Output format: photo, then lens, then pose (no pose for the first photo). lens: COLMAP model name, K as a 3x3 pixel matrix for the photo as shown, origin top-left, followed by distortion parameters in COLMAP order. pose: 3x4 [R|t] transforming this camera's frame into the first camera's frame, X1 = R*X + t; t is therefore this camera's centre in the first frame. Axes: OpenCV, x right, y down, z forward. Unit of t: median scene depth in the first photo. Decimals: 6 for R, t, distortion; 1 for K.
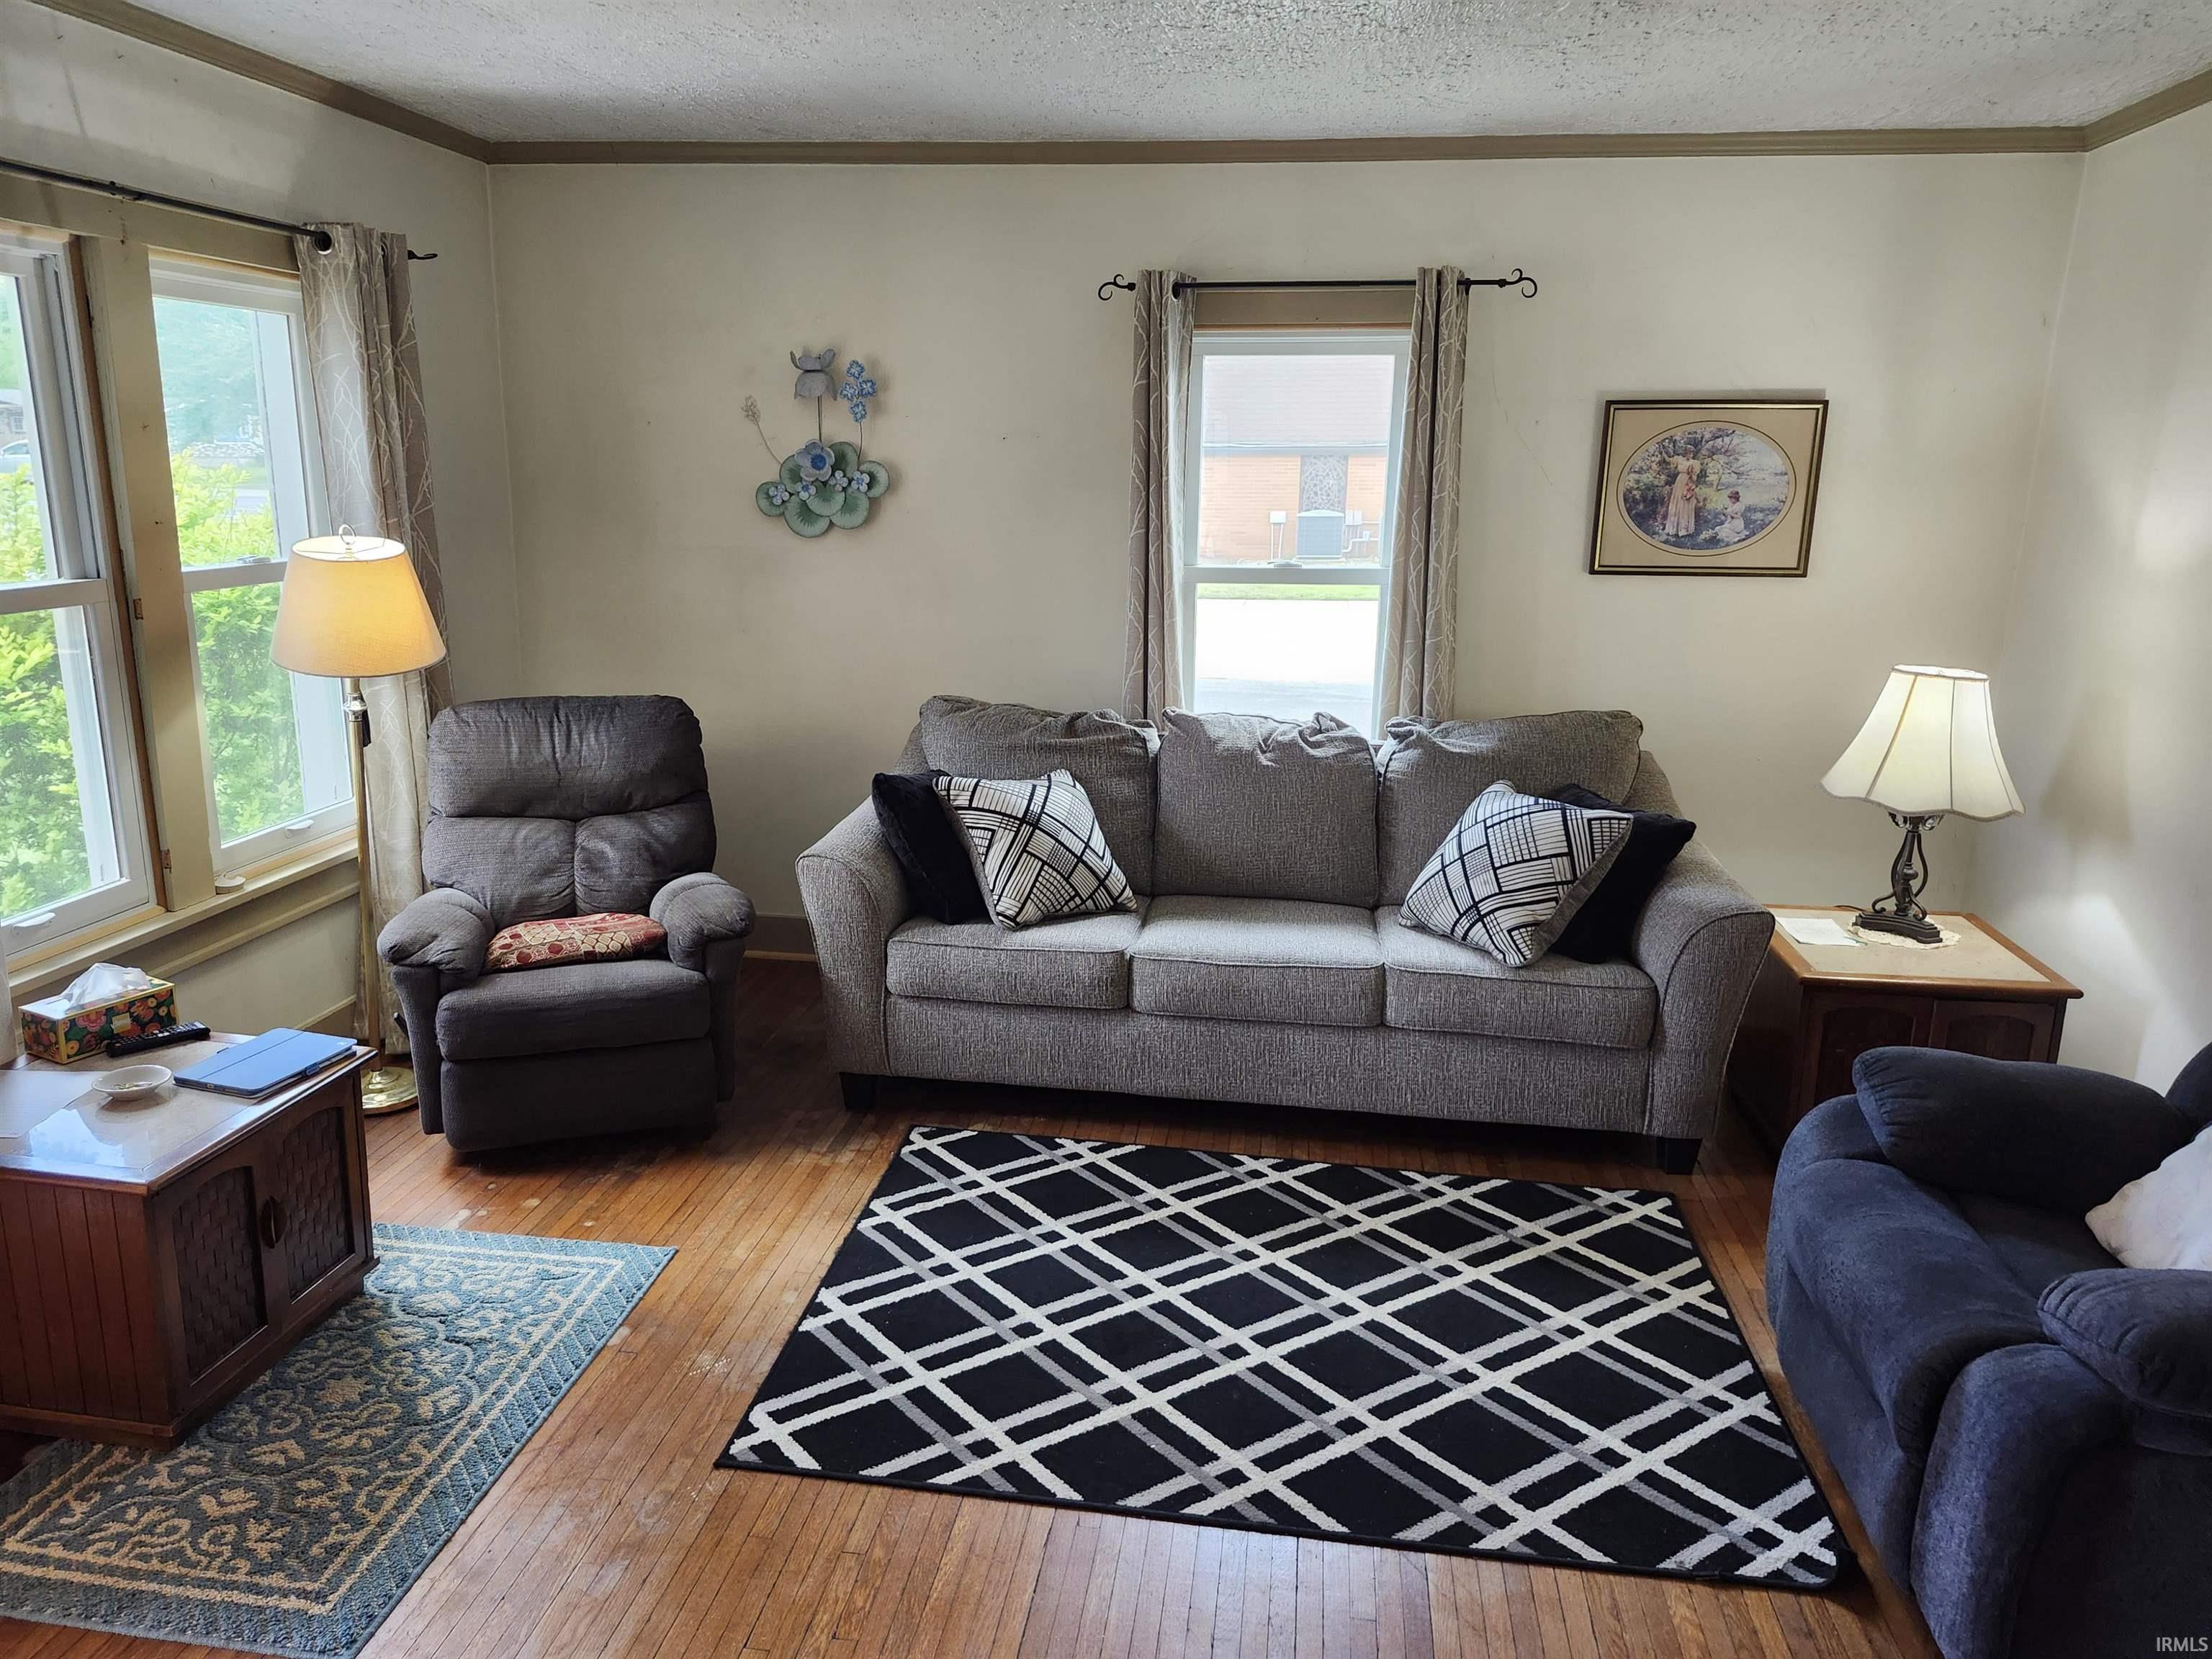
lens RADIAL K [[1540.7, 0, 1080.8], [0, 1540.7, 835.7], [0, 0, 1]] dist [0.151545, -0.230654]
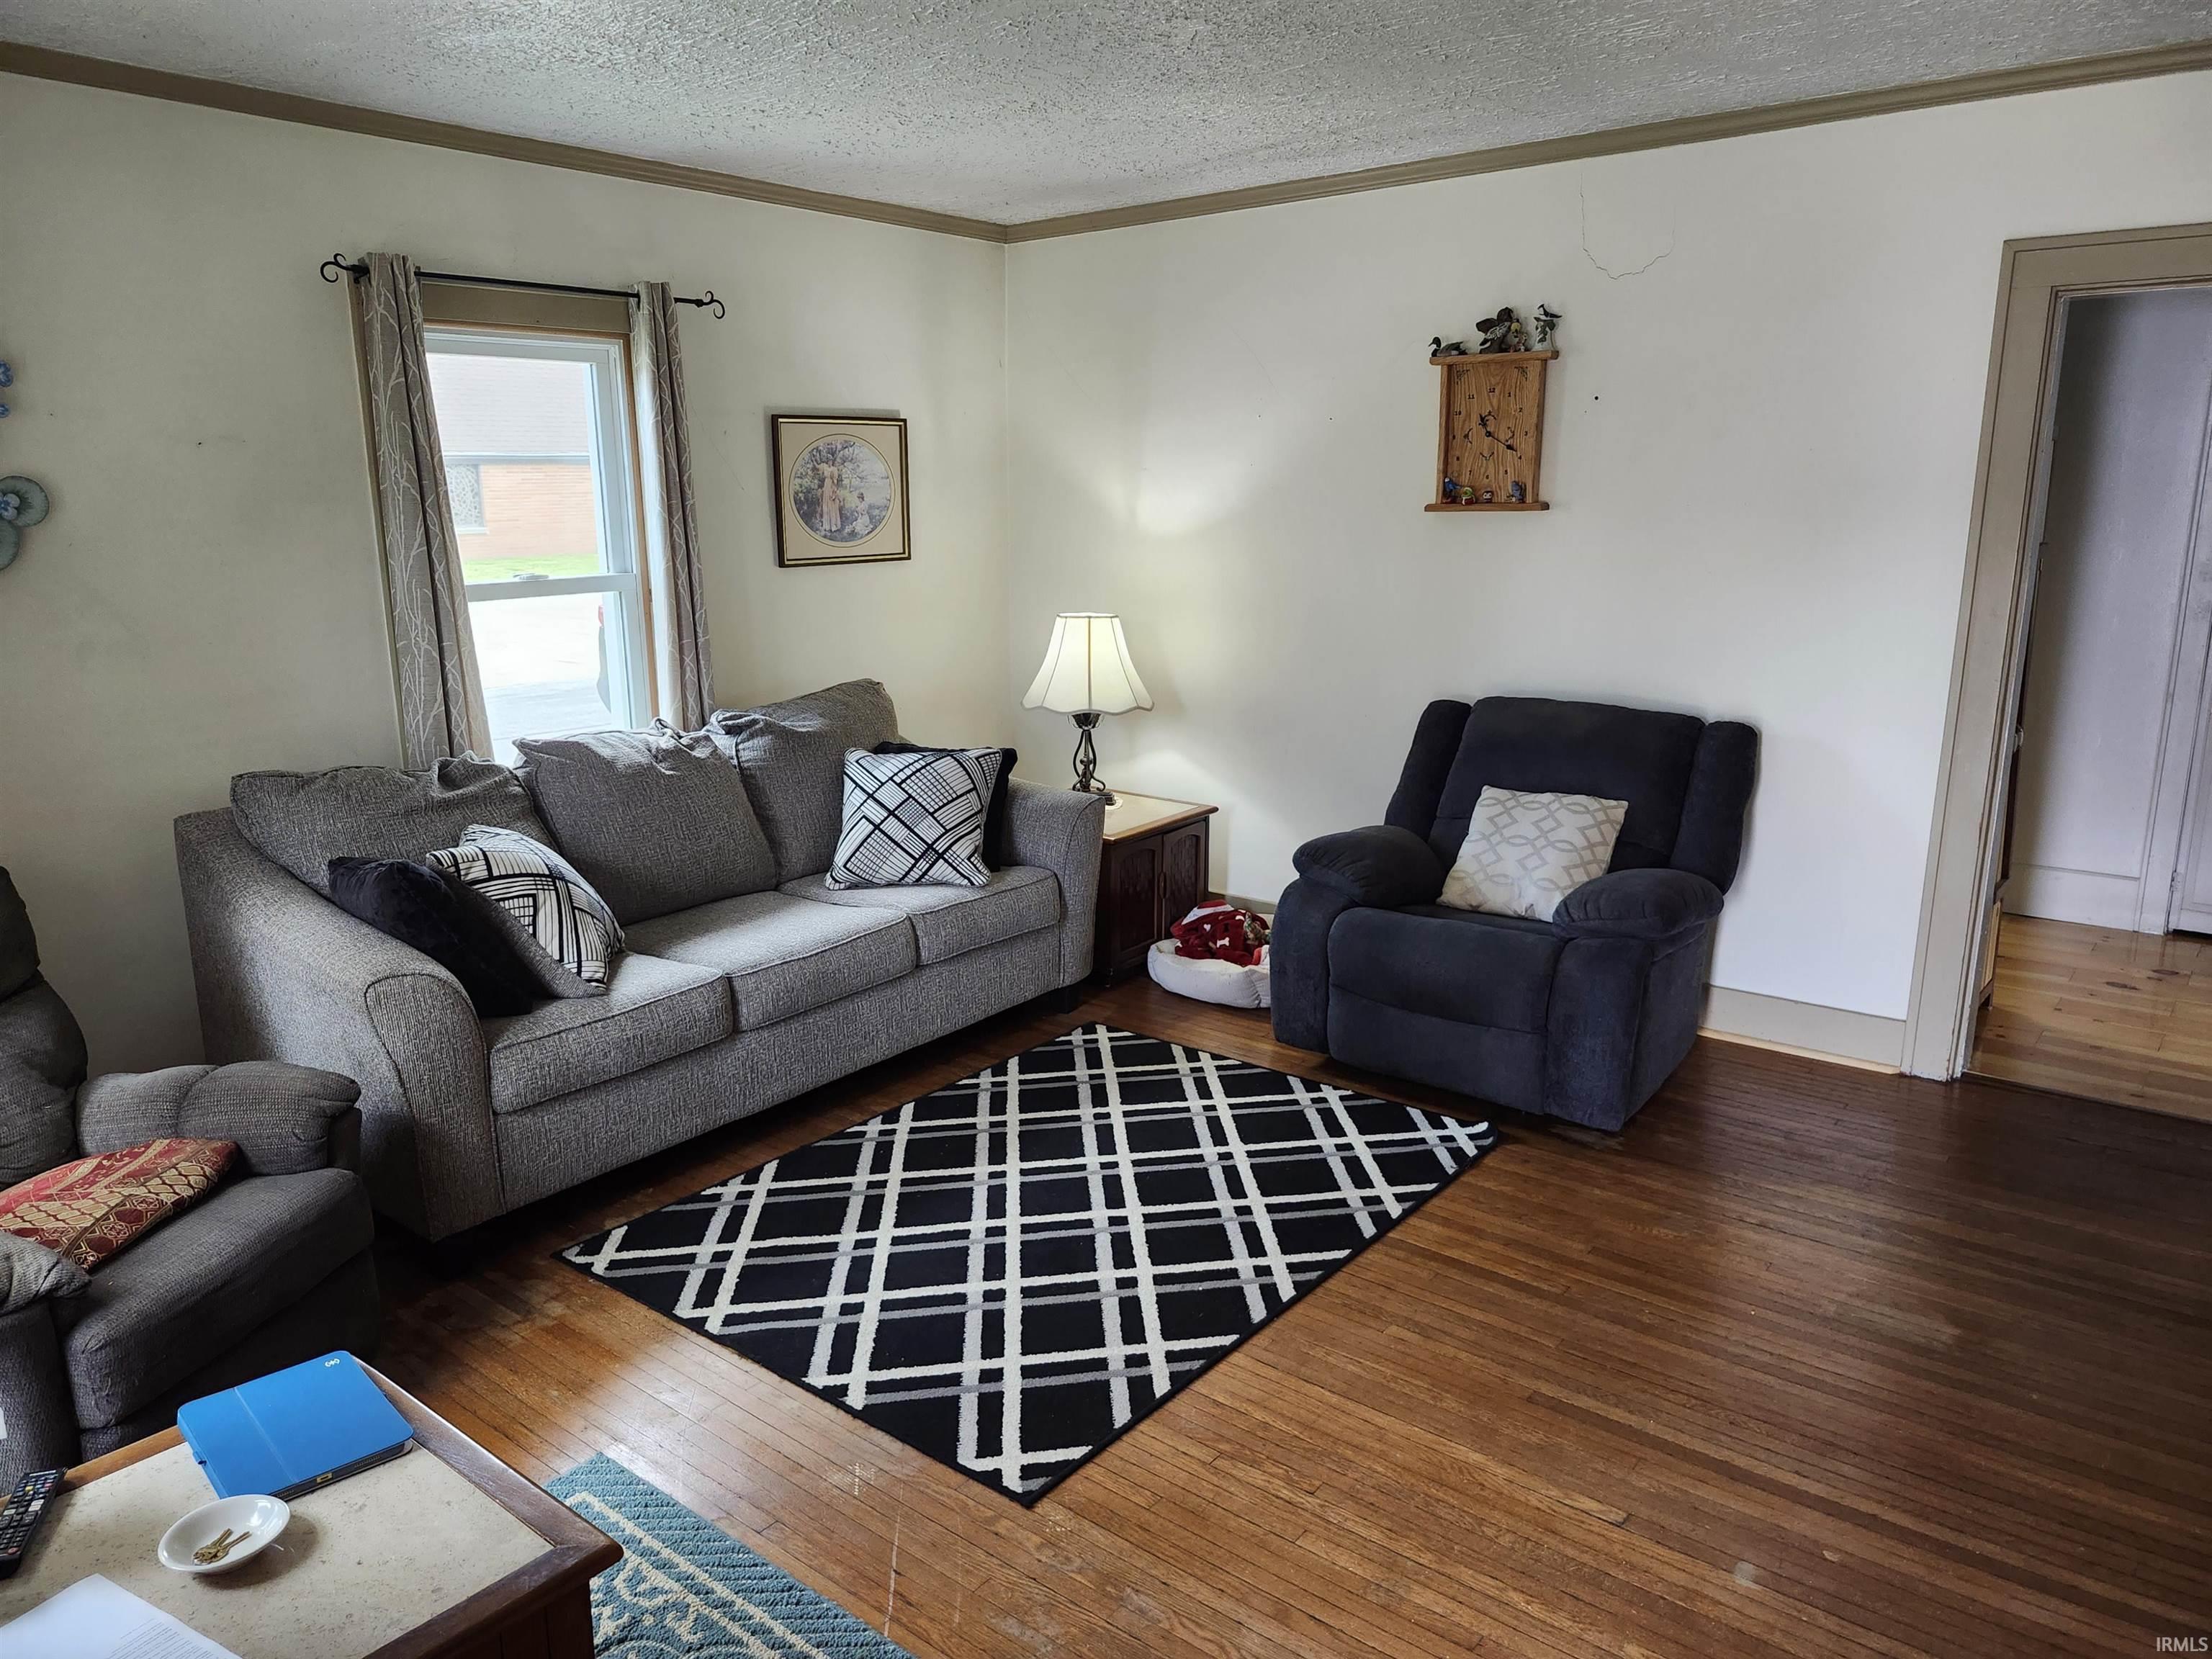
lens RADIAL K [[1540.7, 0, 1080.8], [0, 1540.7, 835.7], [0, 0, 1]] dist [0.151545, -0.230654]
pose [[0.505130, -0.214093, 0.836067, -0.706087], [0.220692, 0.968577, 0.114689, -0.077088], [-0.834350, 0.126580, 0.536505, 0.305466]]
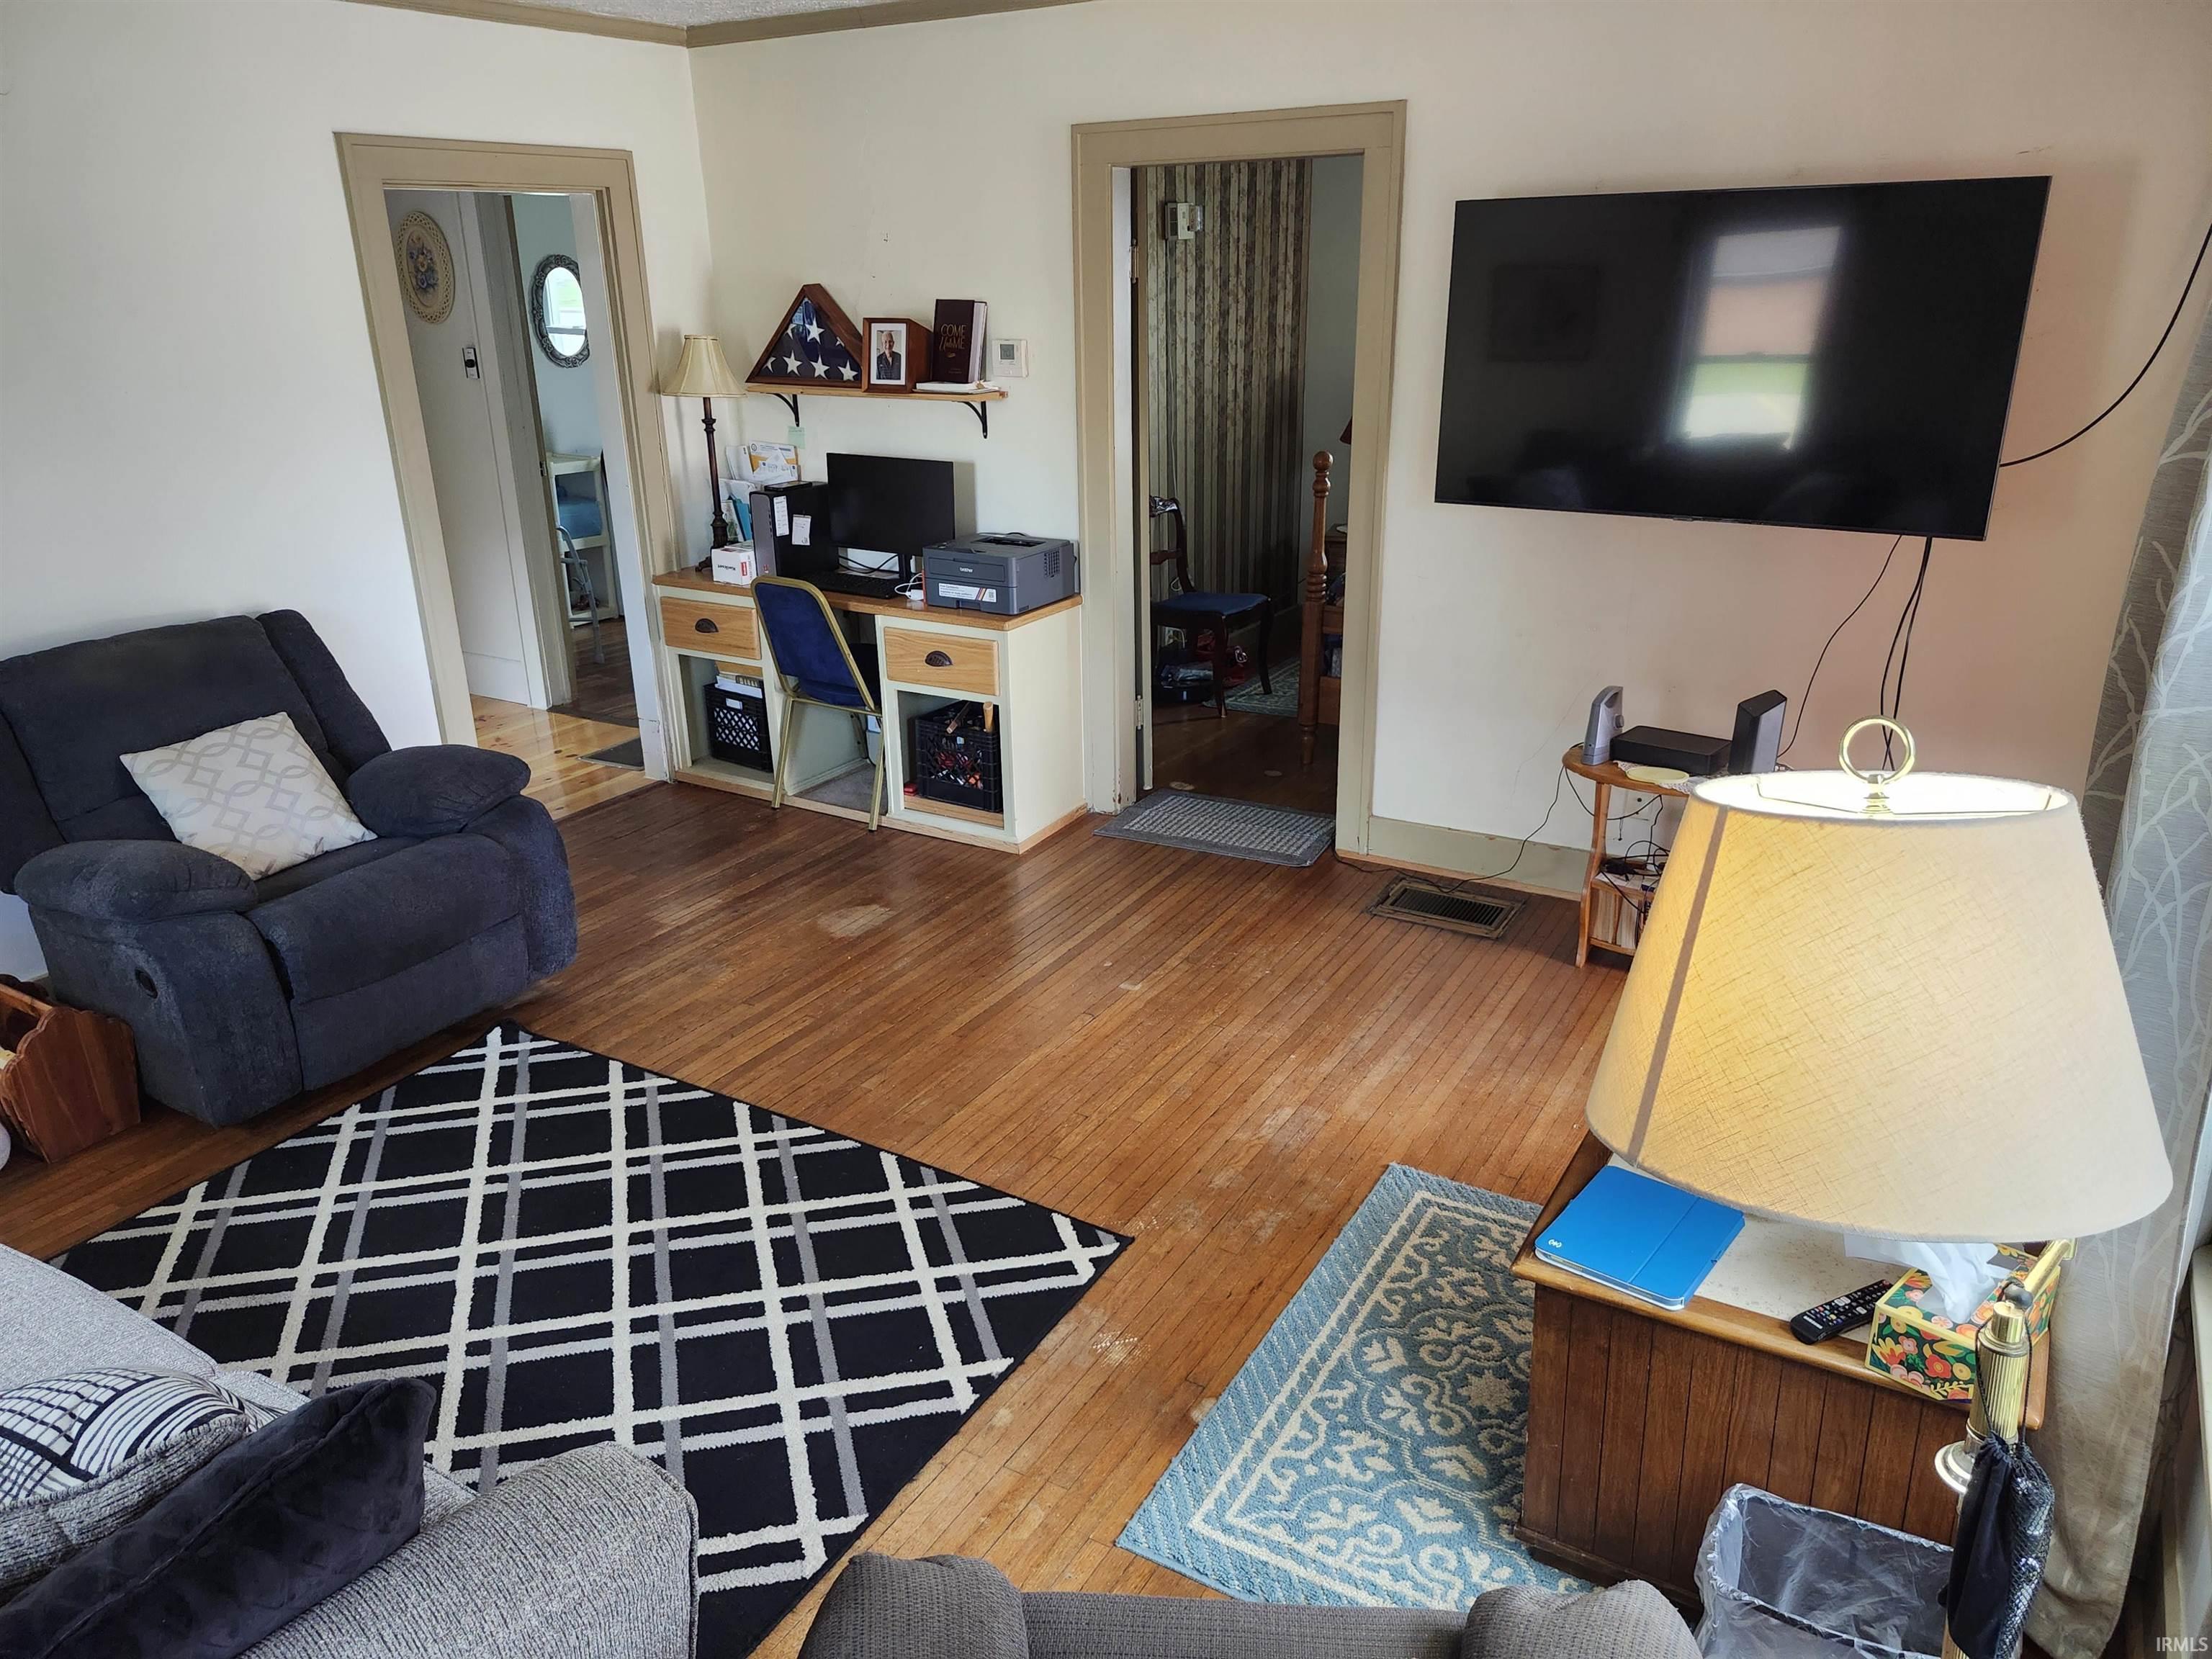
lens RADIAL K [[1513.4, 0, 1106.0], [0, 1513.4, 829.5], [0, 0, 1]] dist [0.091849, -0.119806]
pose [[-0.927632, -0.122670, 0.352776, -0.433666], [0.098084, 0.831365, 0.547002, -0.354471], [-0.360387, 0.542018, -0.759169, 1.283275]]
